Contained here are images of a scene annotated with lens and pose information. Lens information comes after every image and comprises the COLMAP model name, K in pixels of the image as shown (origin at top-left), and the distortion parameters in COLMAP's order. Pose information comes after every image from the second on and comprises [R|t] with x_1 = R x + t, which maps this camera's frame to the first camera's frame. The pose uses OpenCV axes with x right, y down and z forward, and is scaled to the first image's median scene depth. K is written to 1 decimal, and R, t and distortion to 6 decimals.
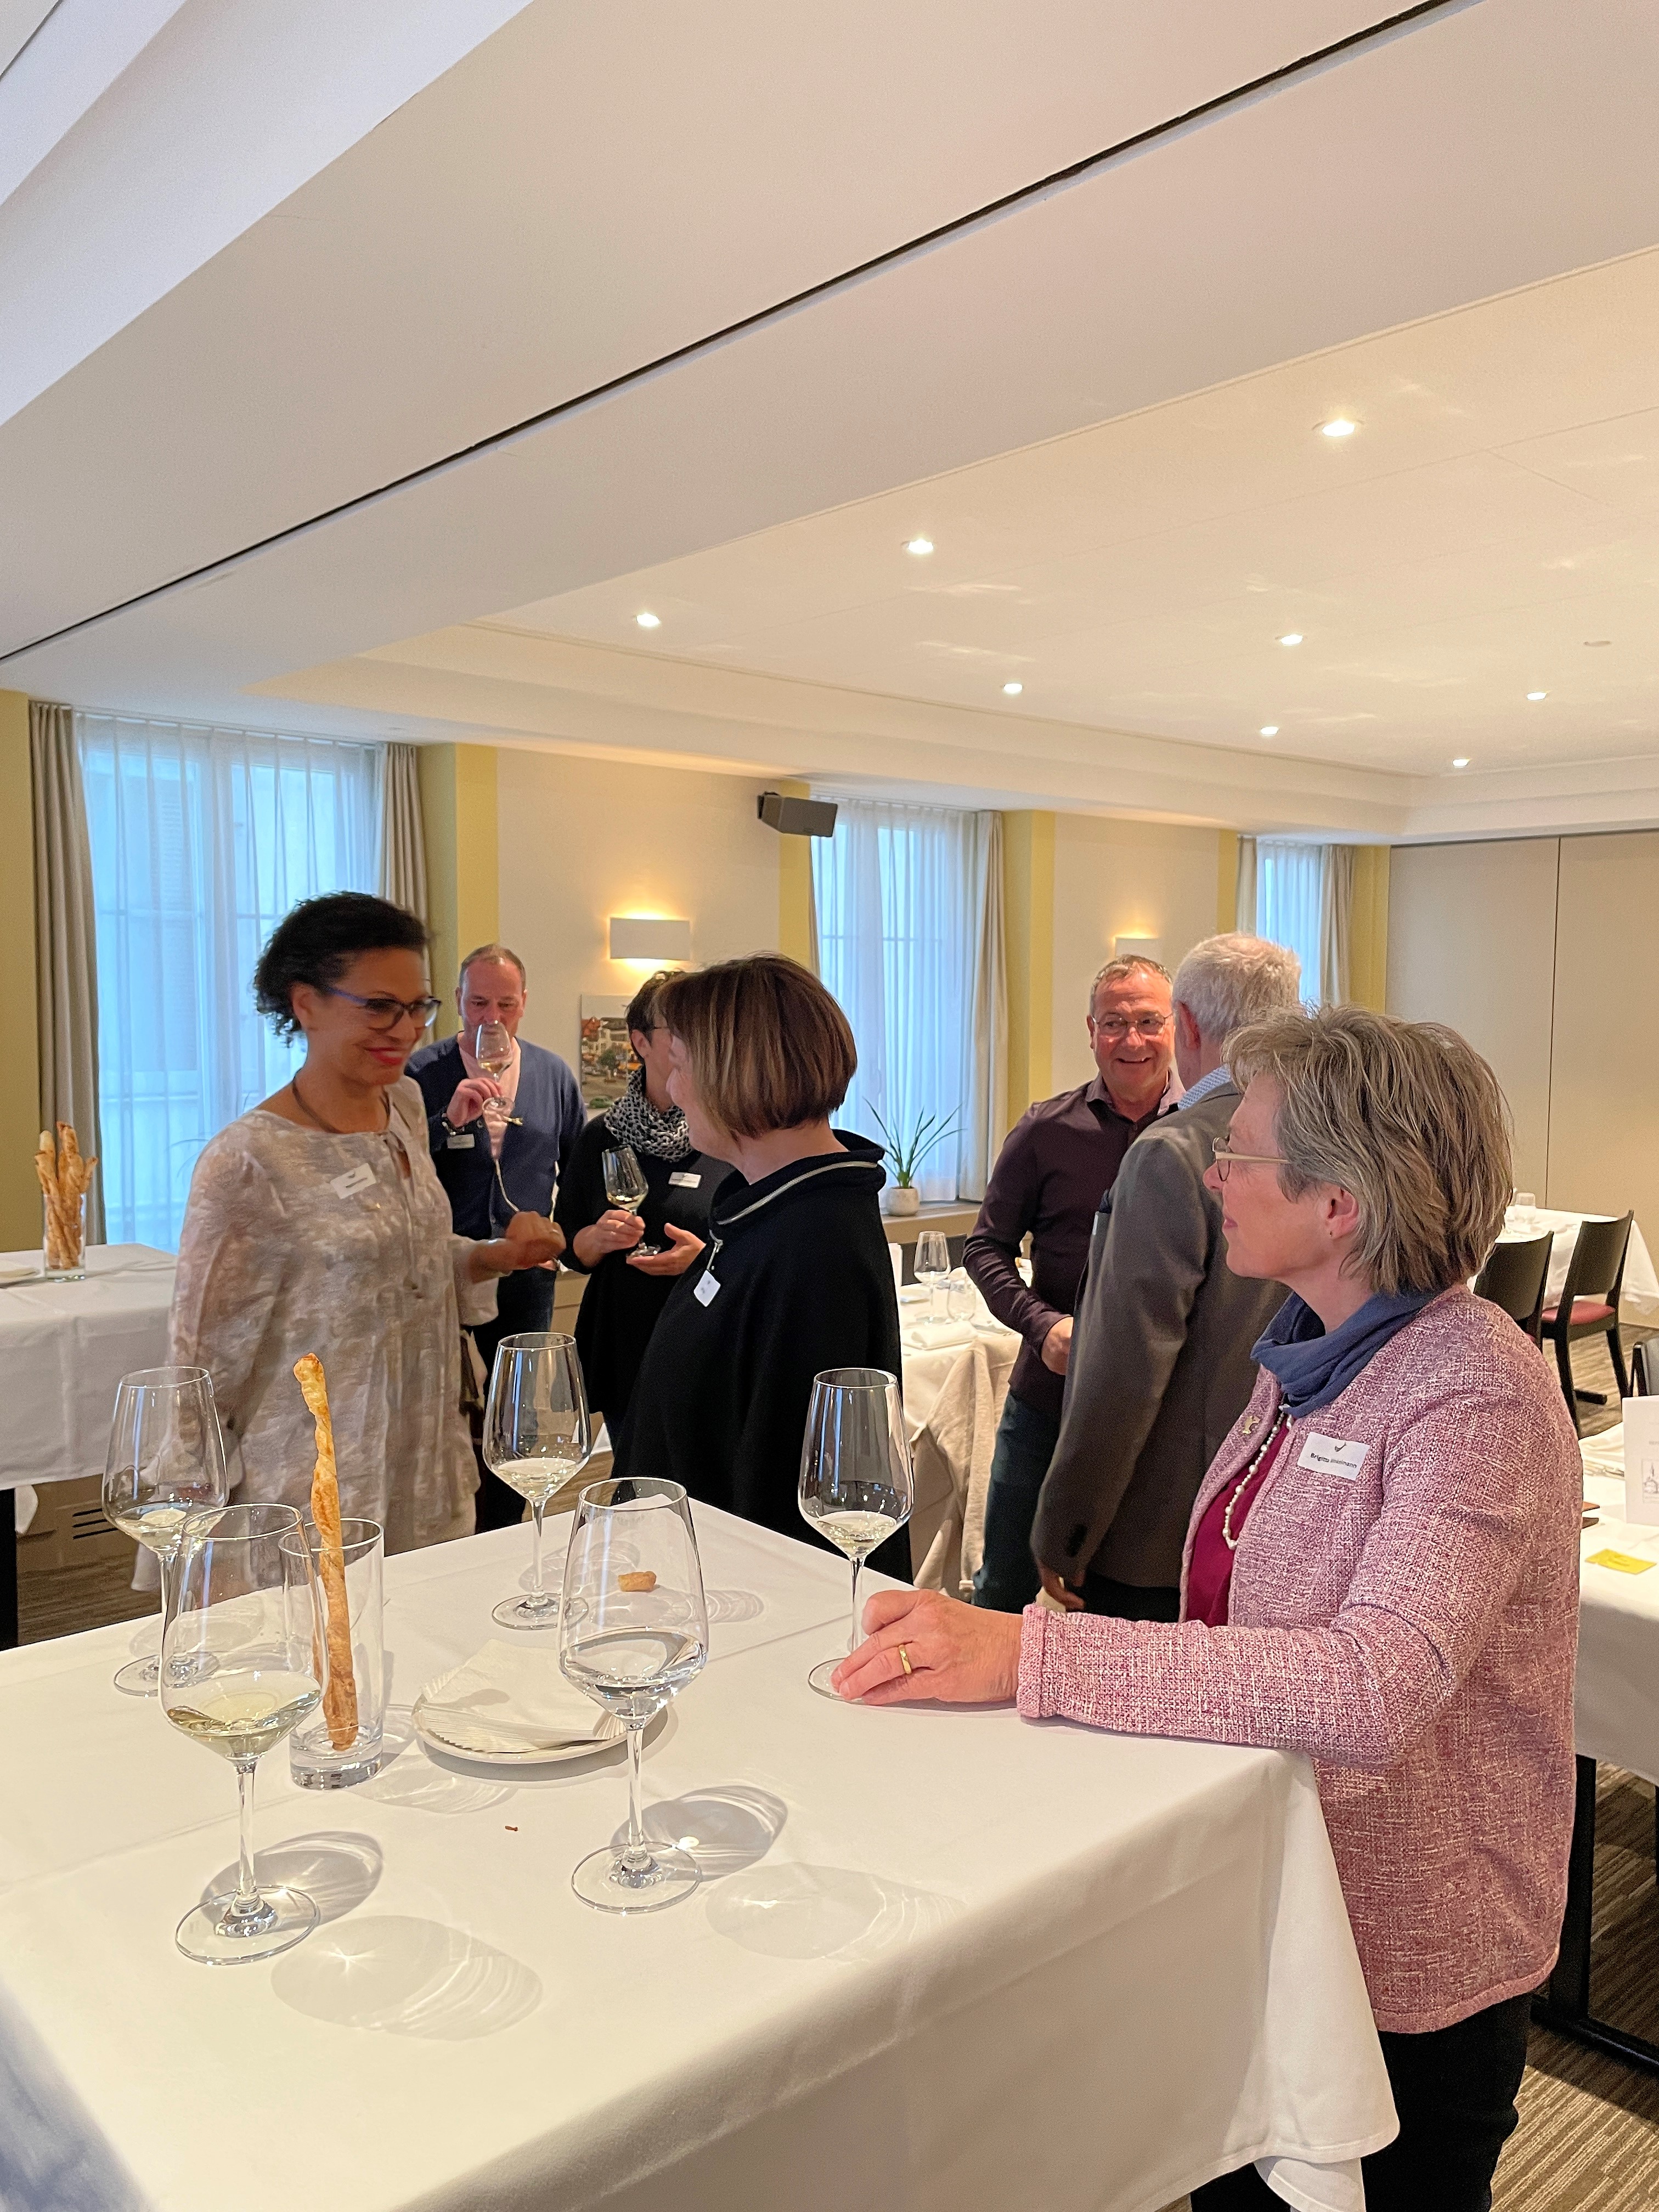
lens RADIAL K [[1678.6, 0, 829.5], [0, 1678.6, 1106.0], [0, 0, 1]] dist [0.057108, -0.110367]
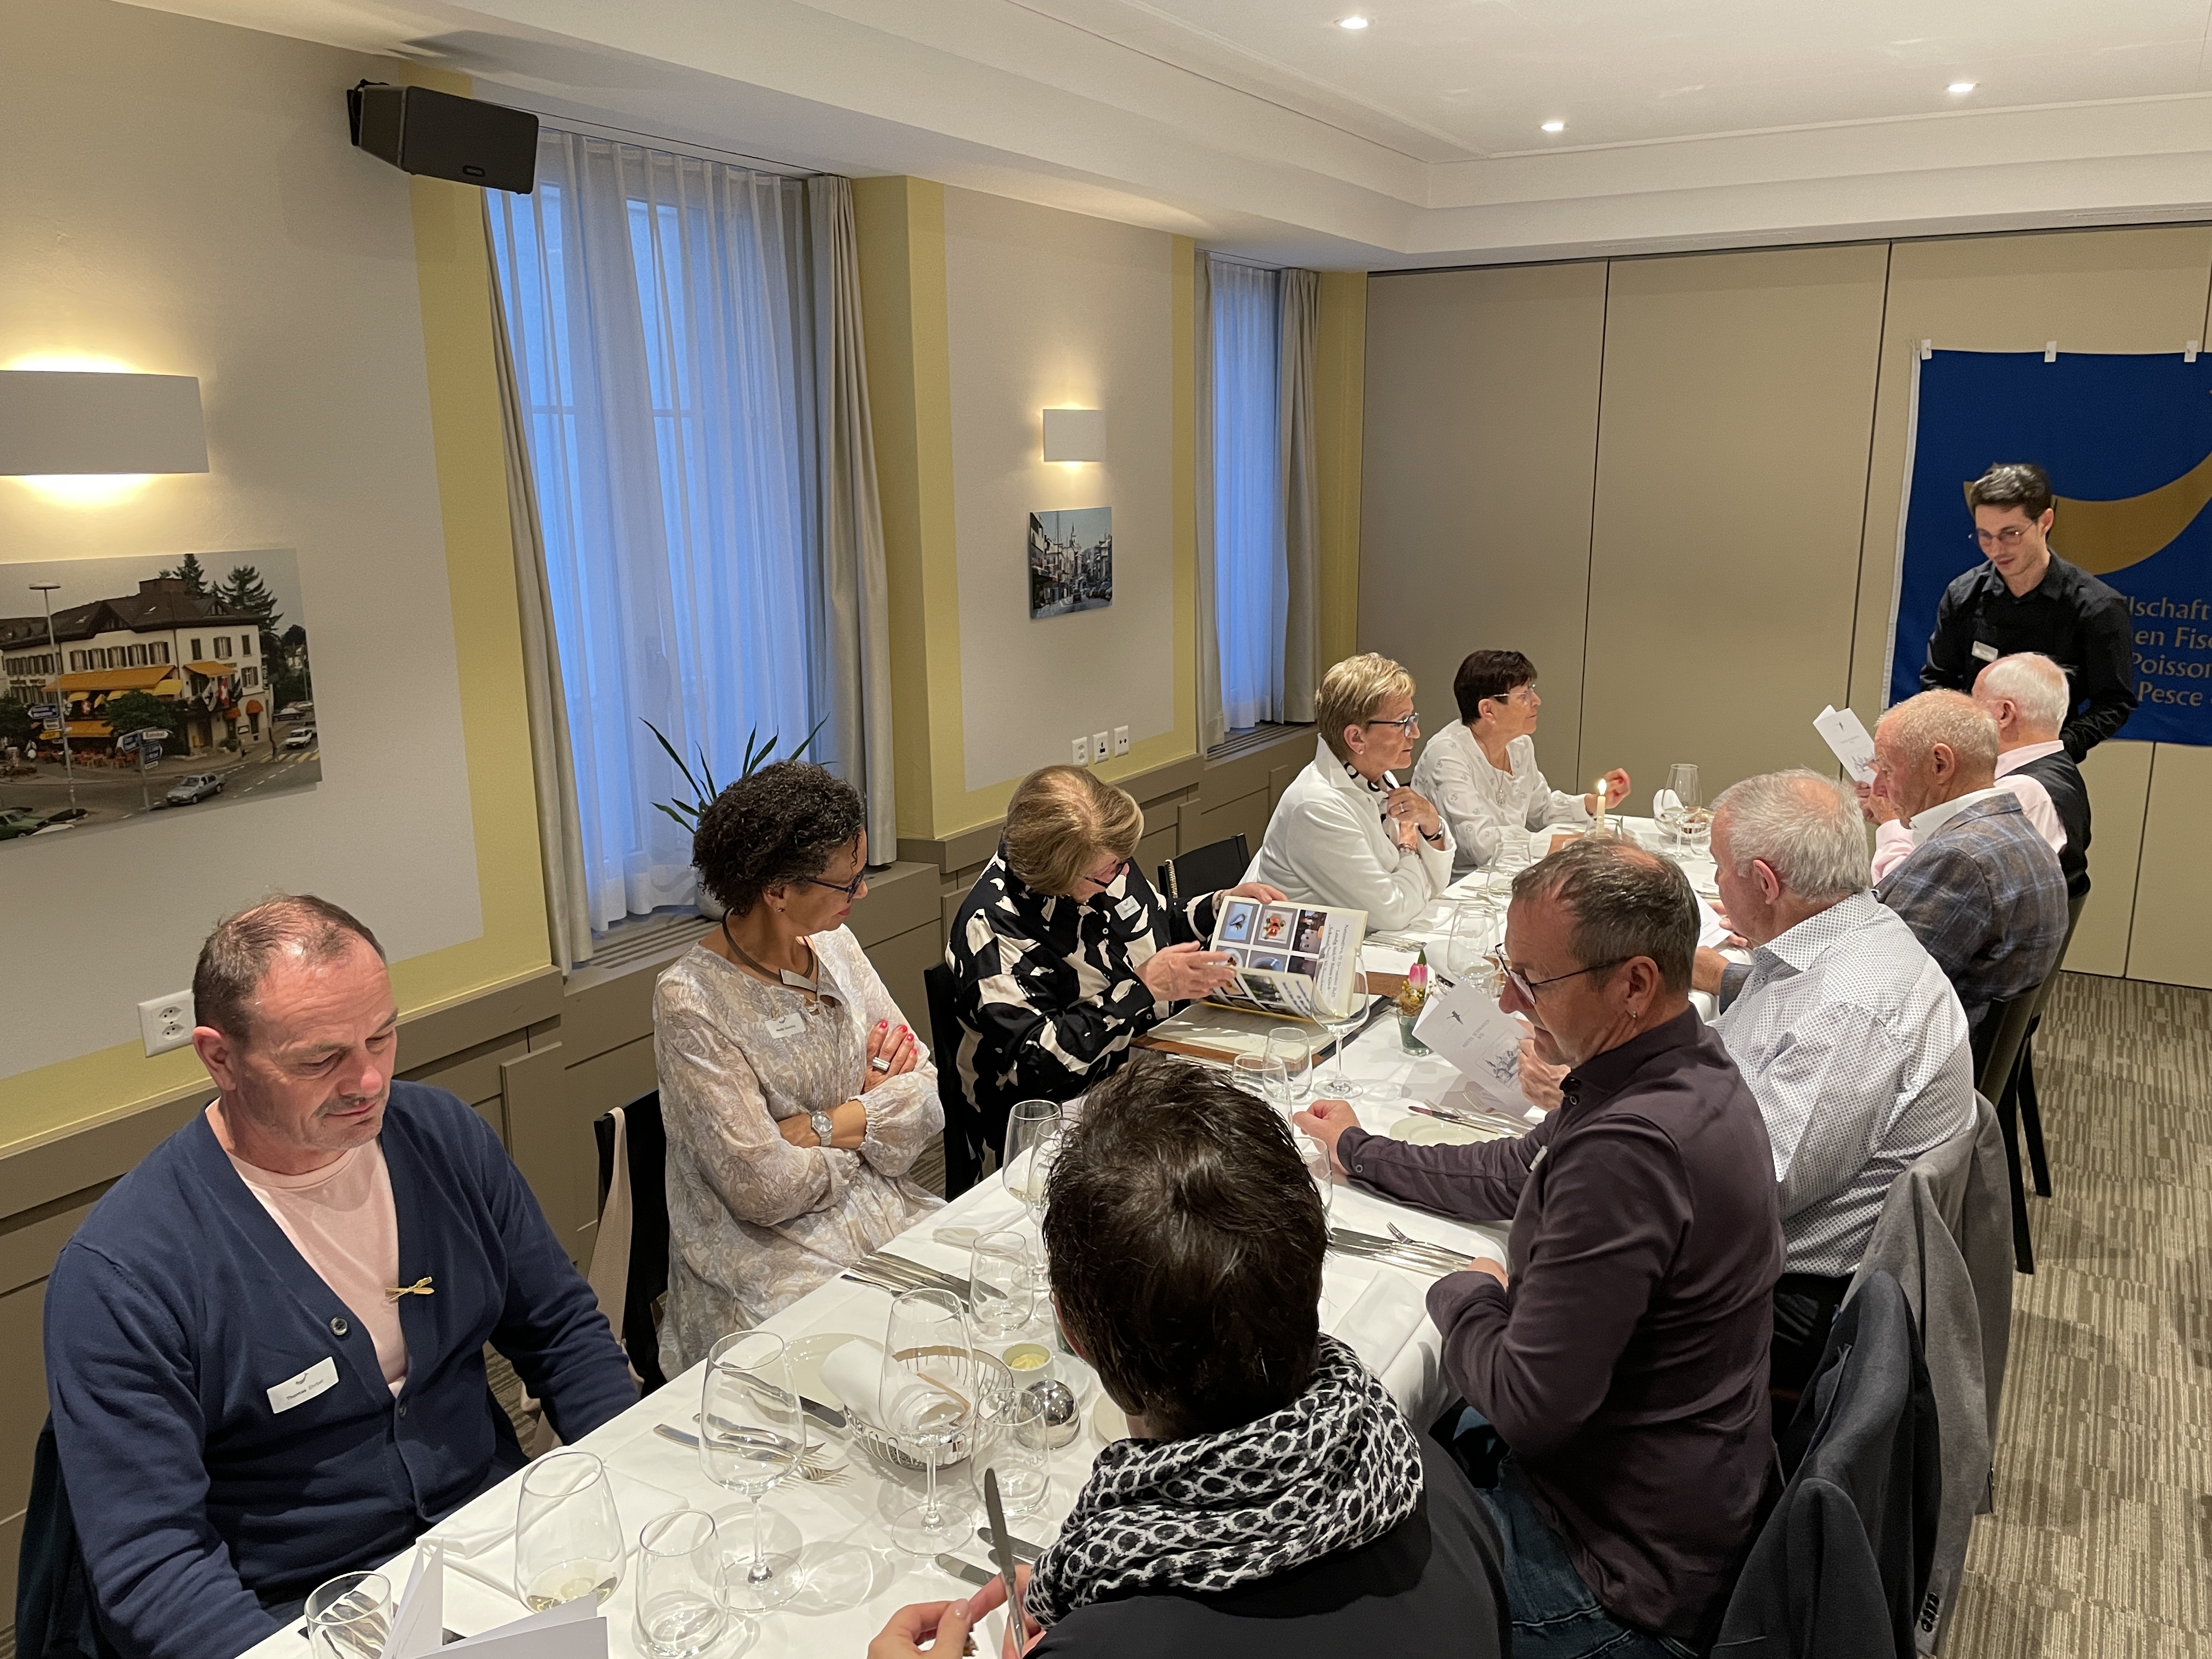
lens RADIAL K [[1678.6, 0, 1106.0], [0, 1678.6, 829.5], [0, 0, 1]] dist [0.057108, -0.110367]
pose [[0.955935, -0.089253, 0.279681, 0.007545], [0.052334, 0.989214, 0.136809, -0.040540], [-0.288875, -0.116144, 0.950296, 0.488392]]
